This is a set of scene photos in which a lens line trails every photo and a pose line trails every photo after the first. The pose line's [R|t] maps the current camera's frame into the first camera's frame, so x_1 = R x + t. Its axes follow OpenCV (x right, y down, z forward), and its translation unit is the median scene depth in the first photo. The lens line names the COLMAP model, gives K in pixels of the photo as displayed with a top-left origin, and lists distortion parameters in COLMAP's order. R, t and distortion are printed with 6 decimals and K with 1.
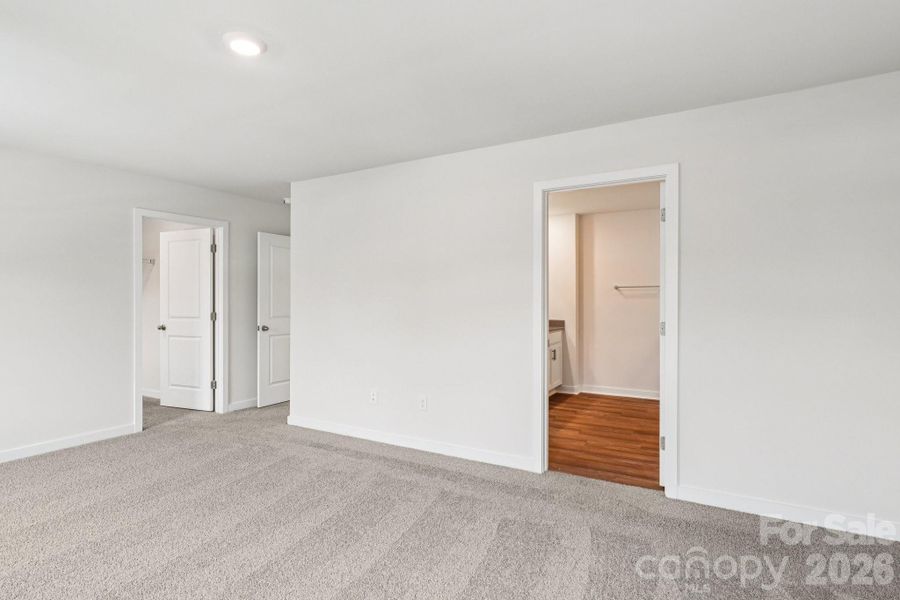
lens RADIAL K [[466.7, 0, 449.8], [0, 466.7, 297.6], [0, 0, 1]] dist [-0.004399, 0.001777]
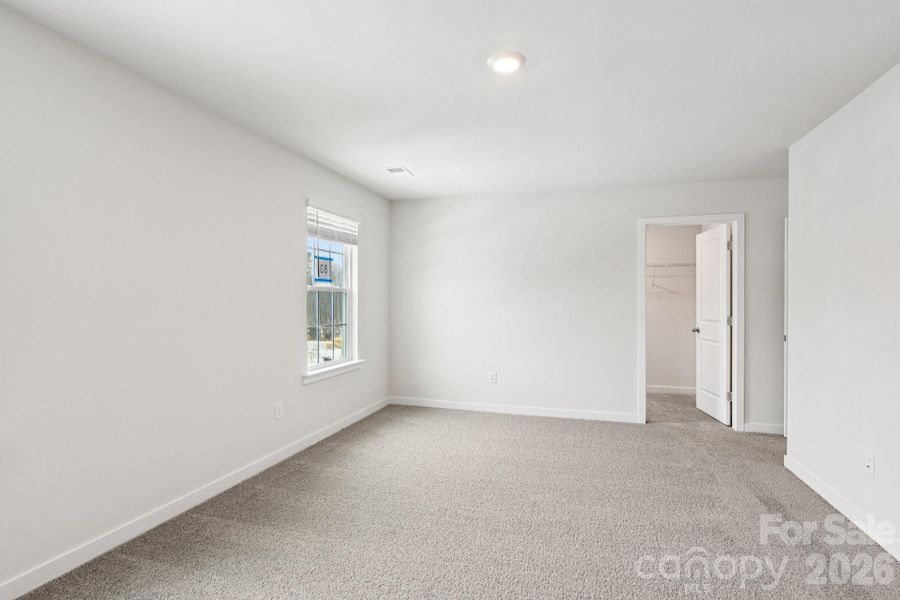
lens RADIAL K [[466.7, 0, 456.4], [0, 466.7, 302.9], [0, 0, 1]] dist [-0.004399, 0.001777]
pose [[0.223057, 0.005408, -0.974790, 0.274571], [0.000384, 0.999984, 0.005635, 0.000261], [0.974805, -0.001631, 0.223051, 0.308315]]
